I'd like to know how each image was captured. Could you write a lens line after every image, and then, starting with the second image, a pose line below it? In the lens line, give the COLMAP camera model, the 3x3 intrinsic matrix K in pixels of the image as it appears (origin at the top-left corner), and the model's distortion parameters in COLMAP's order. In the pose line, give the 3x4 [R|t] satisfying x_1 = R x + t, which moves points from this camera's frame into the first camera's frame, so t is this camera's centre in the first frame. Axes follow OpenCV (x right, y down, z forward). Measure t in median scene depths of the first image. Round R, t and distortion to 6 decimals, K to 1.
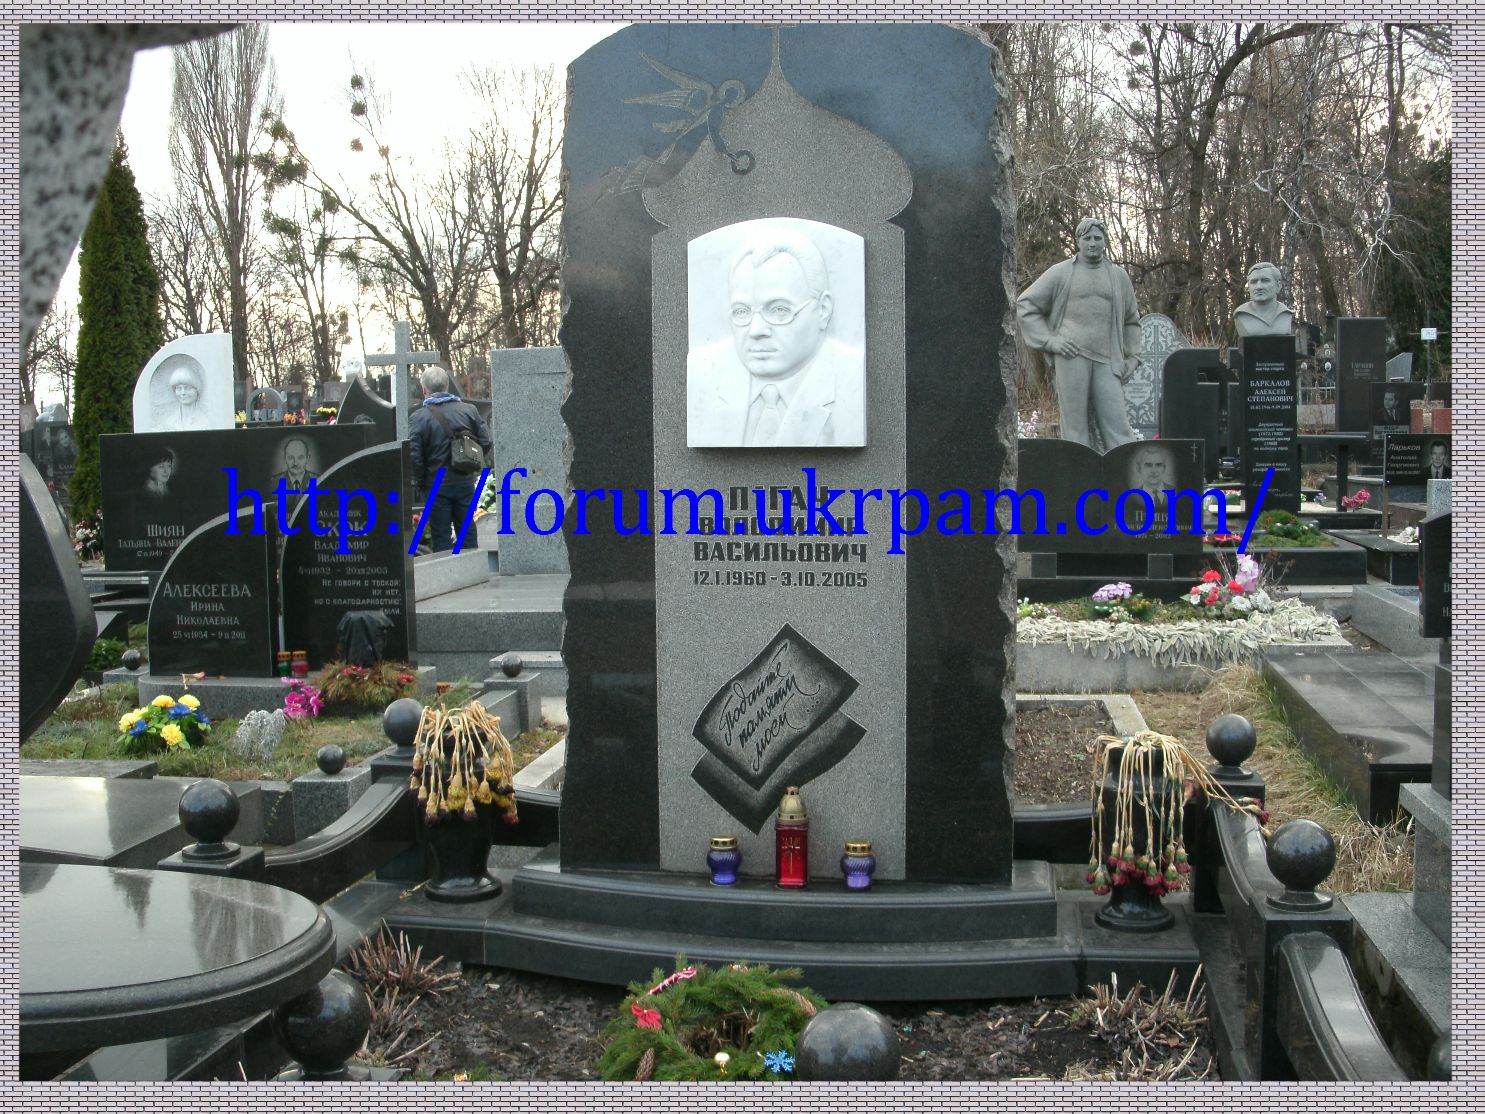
lens RADIAL K [[1562.6, 0, 747.5], [0, 1562.6, 570.1], [0, 0, 1]] dist [-0.175422, 0.000000]
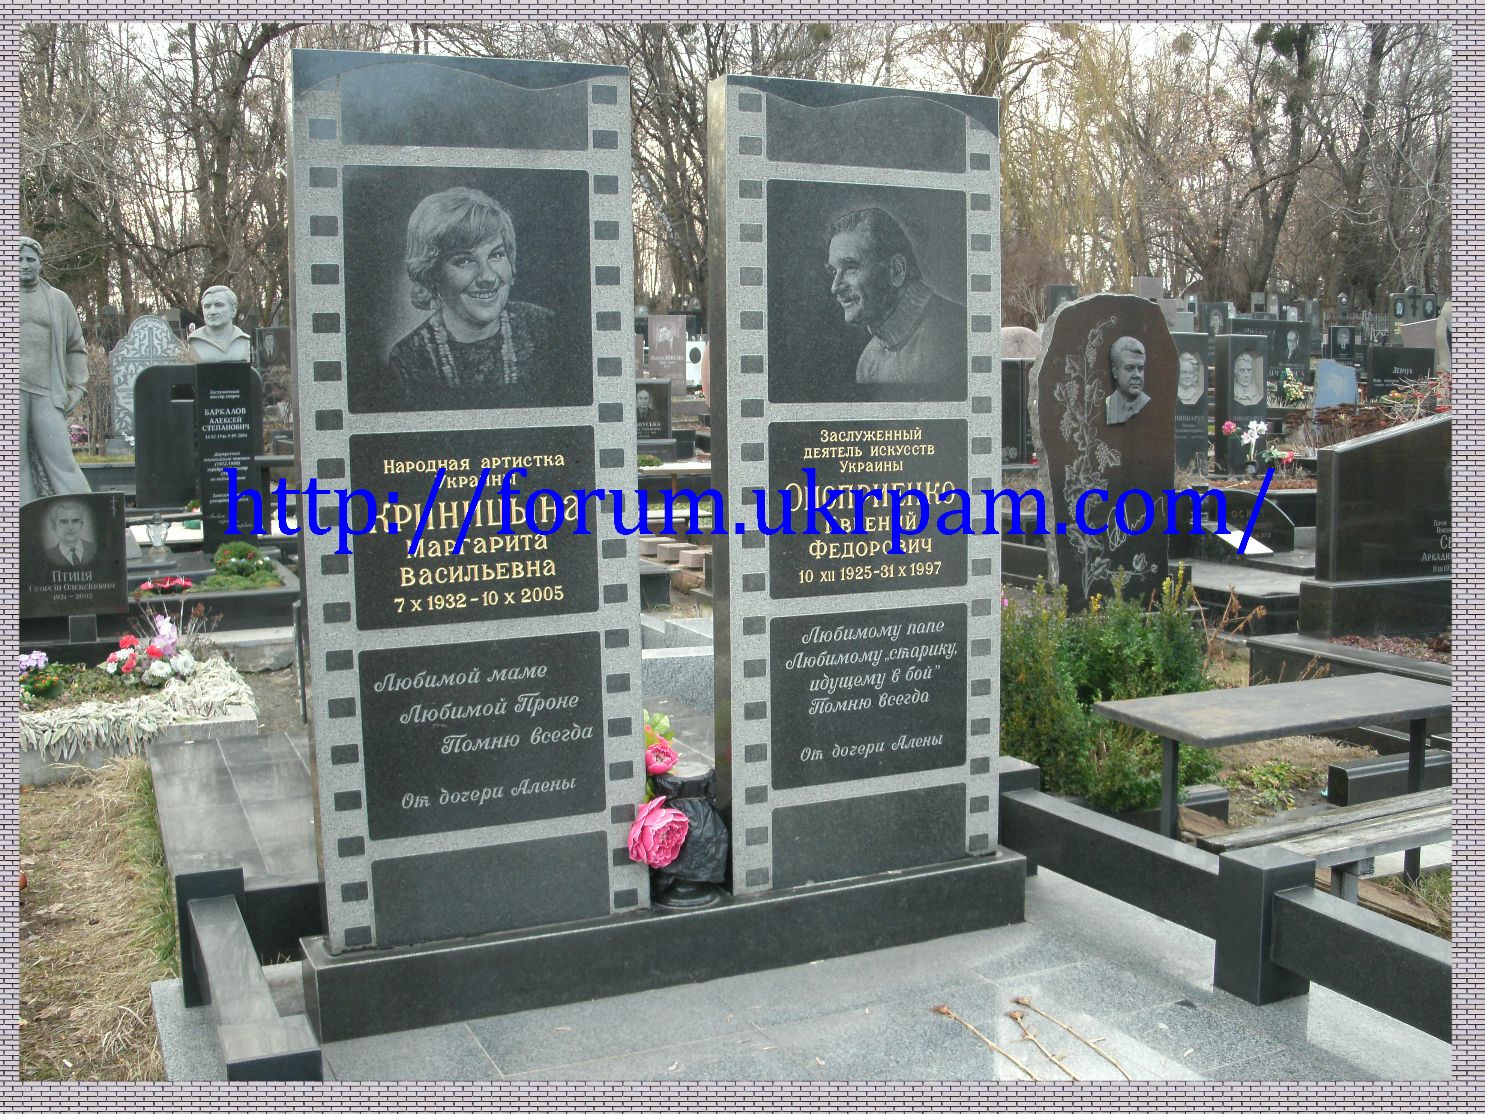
lens RADIAL K [[1562.6, 0, 744.3], [0, 1562.6, 557.8], [0, 0, 1]] dist [-0.175422, 0.000000]
pose [[0.830609, -0.047985, 0.554784, 0.041819], [0.041743, 0.998843, 0.023897, -0.022282], [-0.555289, 0.003309, 0.831651, 0.005358]]
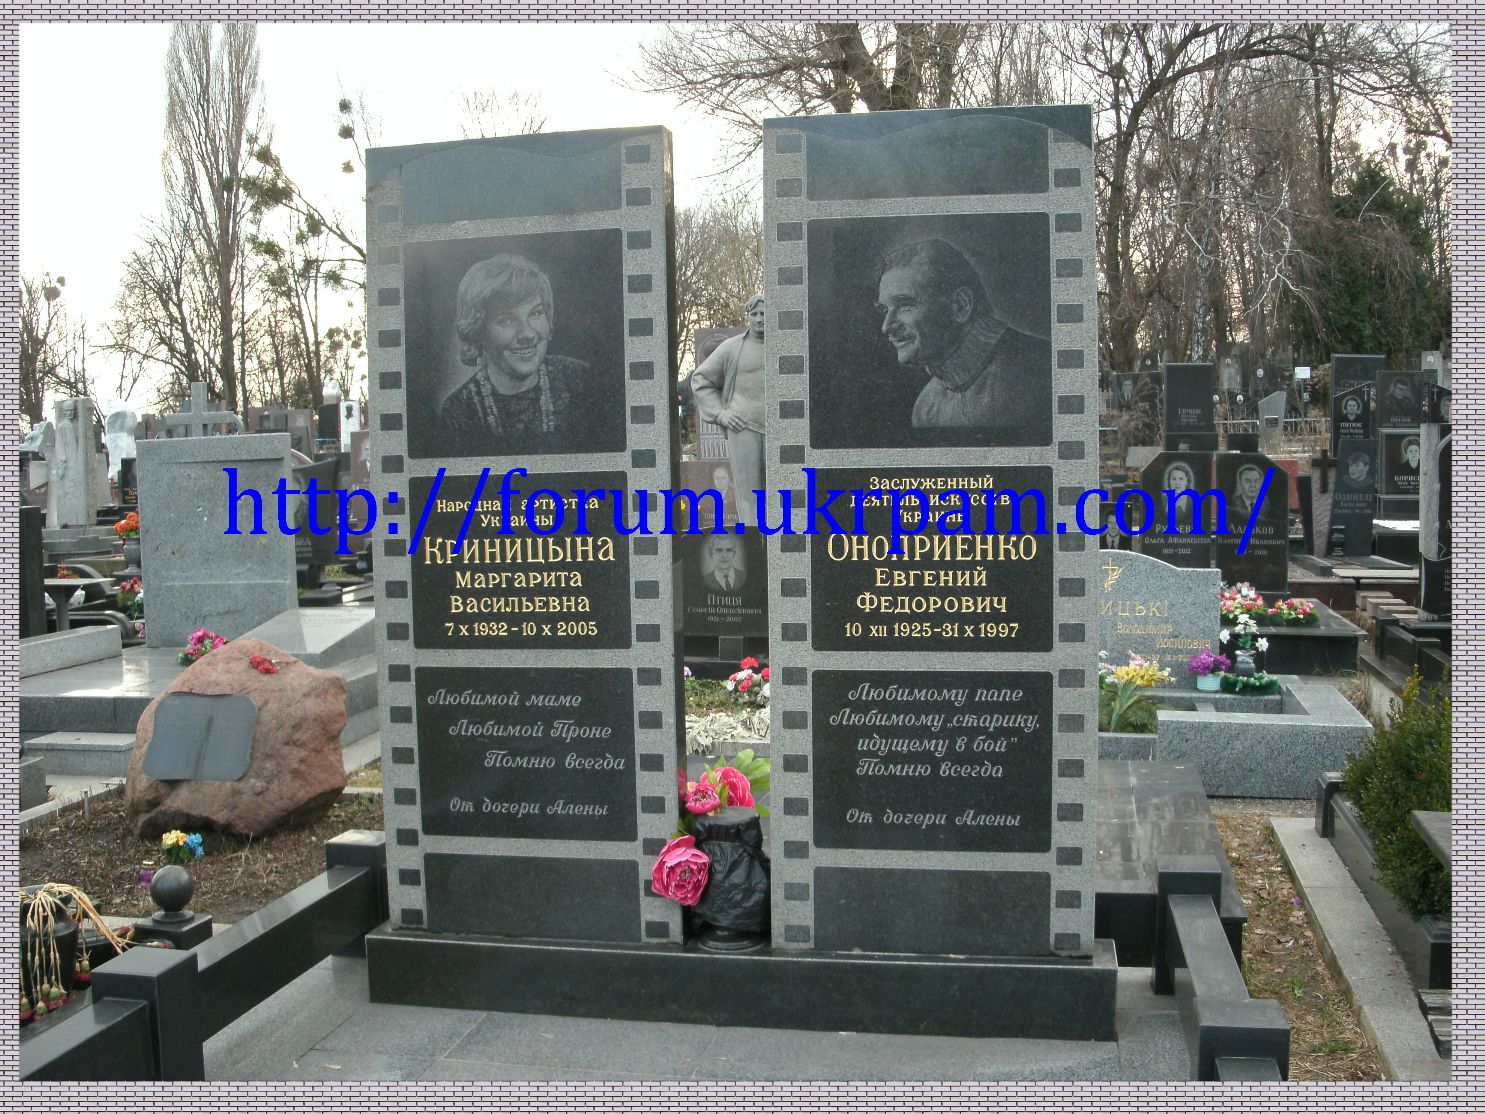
lens RADIAL K [[1562.6, 0, 741.5], [0, 1562.6, 567.1], [0, 0, 1]] dist [-0.175422, 0.000000]
pose [[0.999669, 0.005591, -0.025107, 0.133161], [-0.005829, 0.999939, -0.009417, -0.020840], [0.025052, 0.009560, 0.999640, -0.019785]]
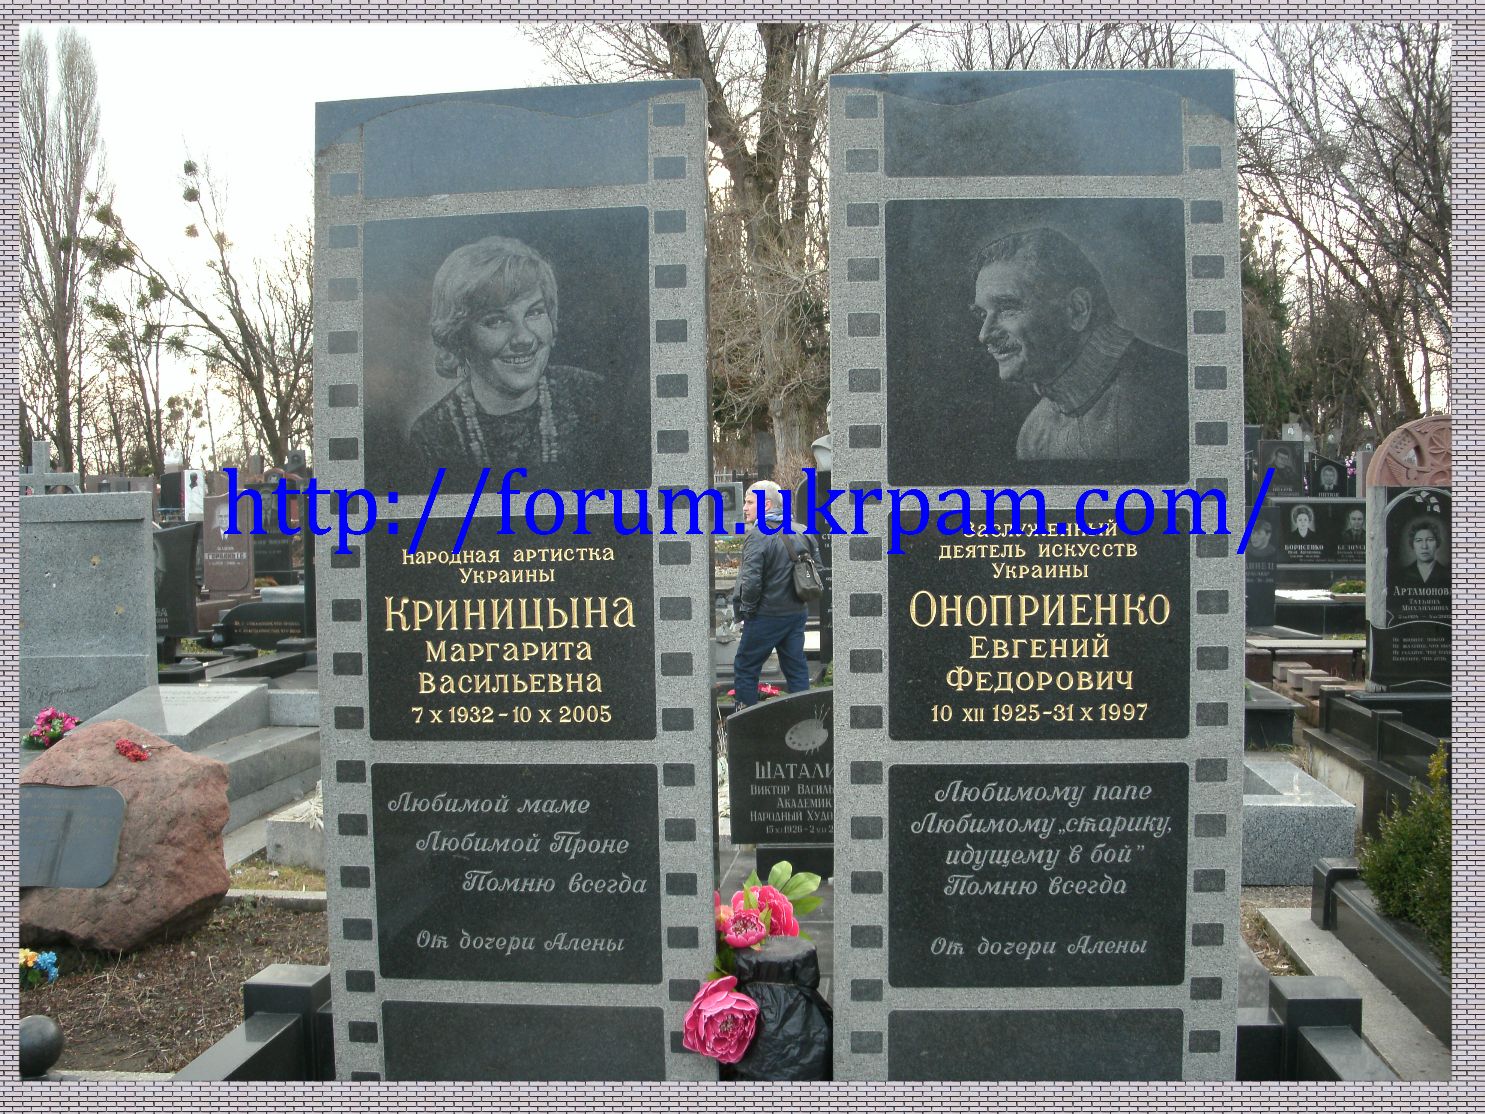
lens RADIAL K [[1562.6, 0, 753.4], [0, 1562.6, 579.6], [0, 0, 1]] dist [-0.175422, 0.000000]
pose [[0.996570, 0.006699, 0.082477, 0.114639], [-0.002616, 0.998770, -0.049509, -0.020562], [-0.082707, 0.049124, 0.995362, 0.014941]]
